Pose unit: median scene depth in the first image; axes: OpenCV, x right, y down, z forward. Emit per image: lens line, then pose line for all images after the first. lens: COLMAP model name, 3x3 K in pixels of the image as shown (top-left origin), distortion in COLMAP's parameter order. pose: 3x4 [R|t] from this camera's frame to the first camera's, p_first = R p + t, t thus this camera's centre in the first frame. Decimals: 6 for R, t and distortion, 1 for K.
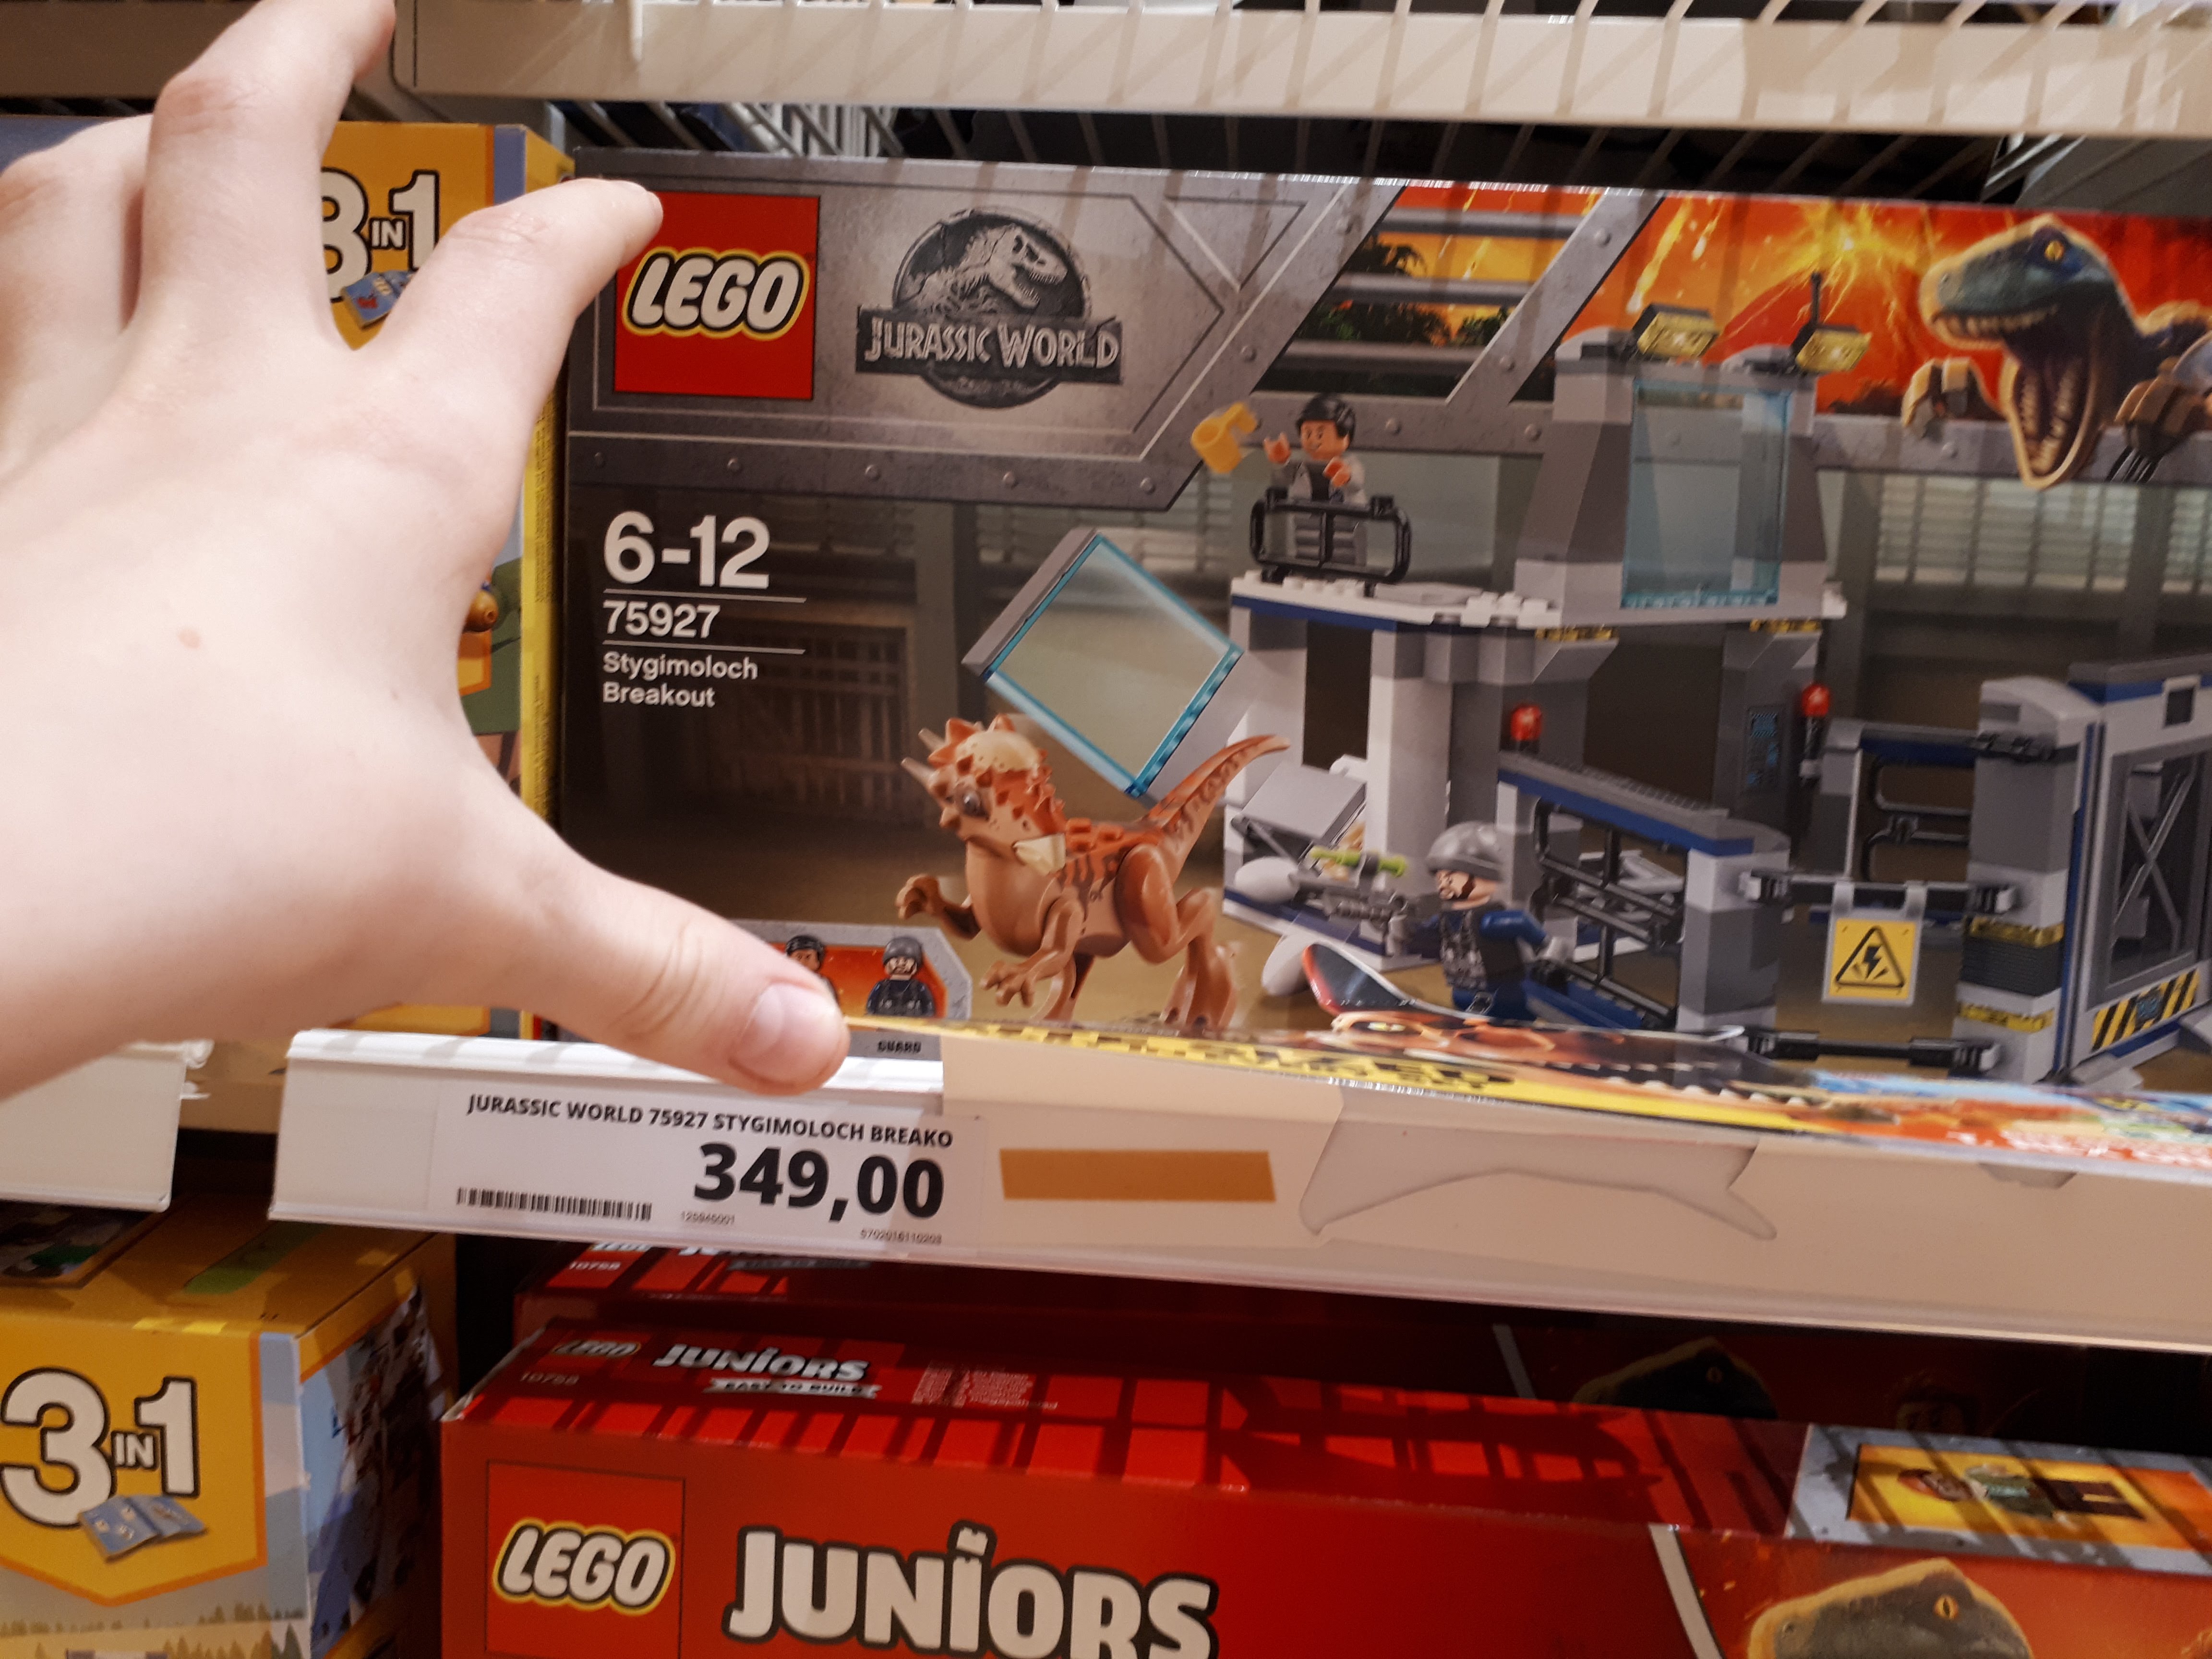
lens RADIAL K [[1875.9, 0, 1101.6], [0, 1875.9, 806.8], [0, 0, 1]] dist [-0.000858, 0.001052]
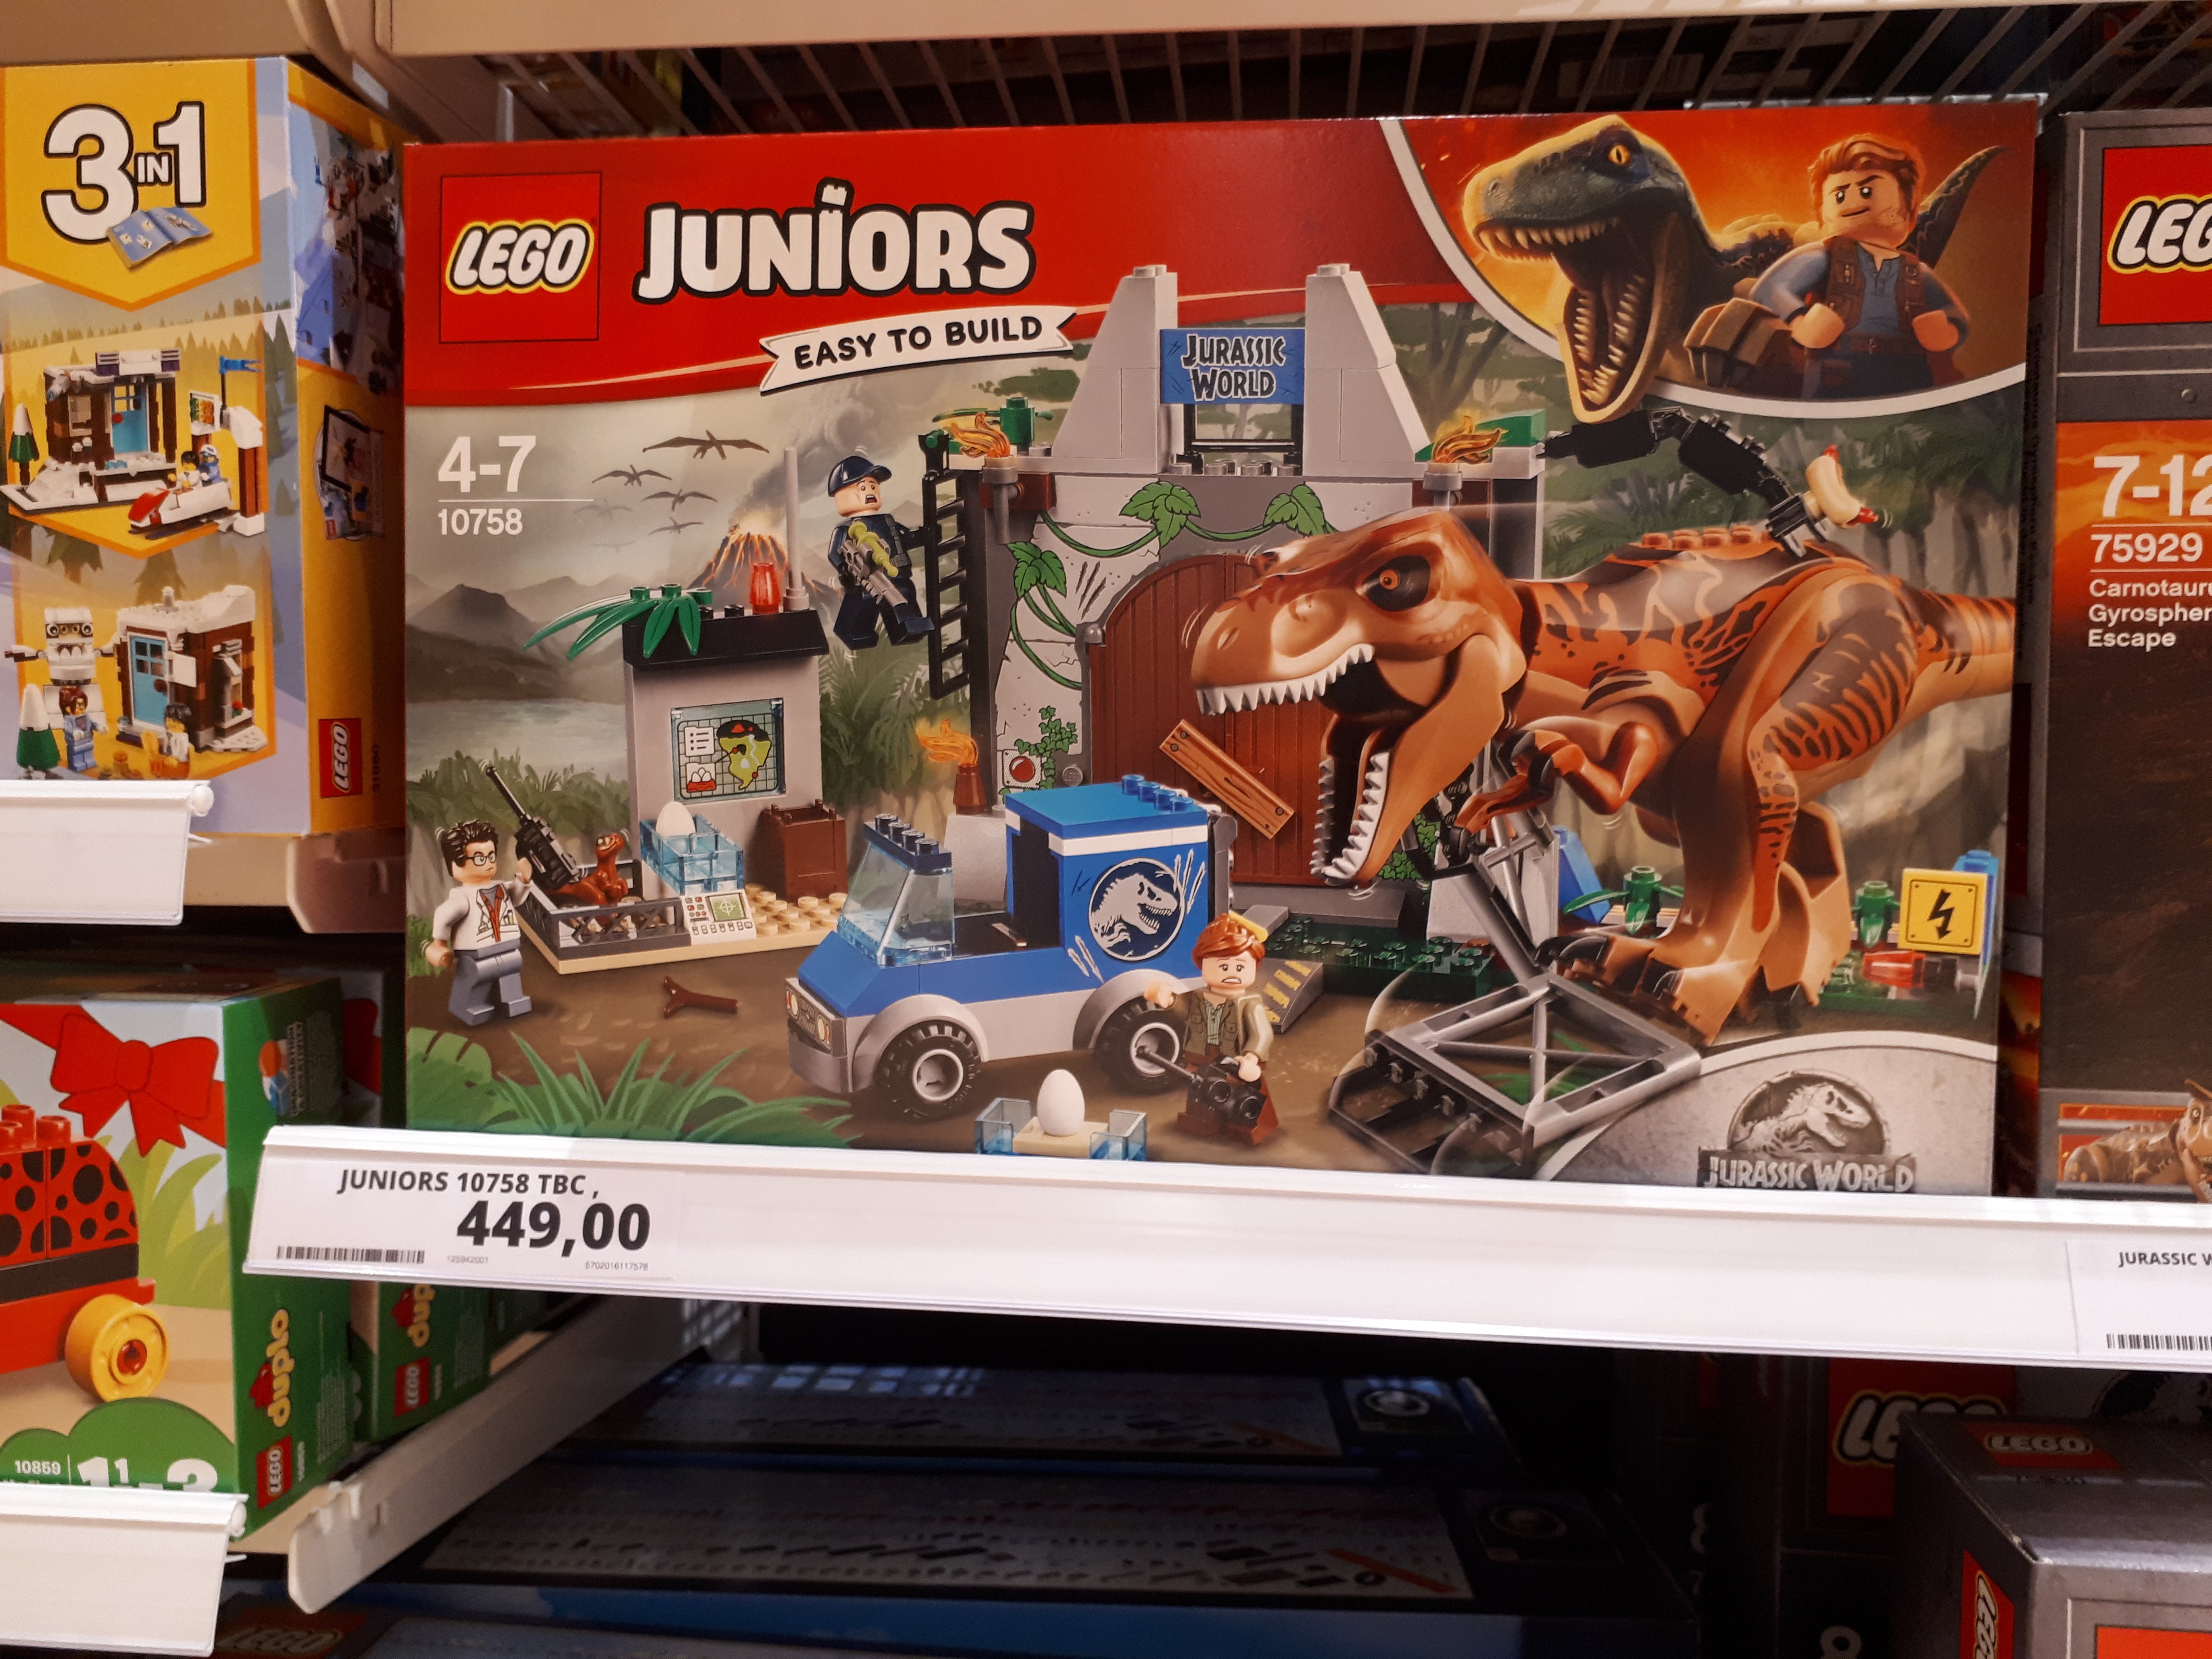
lens RADIAL K [[1875.9, 0, 1111.8], [0, 1875.9, 831.5], [0, 0, 1]] dist [-0.000858, 0.001052]
pose [[0.999605, -0.026164, -0.010277, 0.111925], [0.025370, 0.997155, -0.070987, 0.885921], [0.012106, 0.070698, 0.997424, -0.184589]]
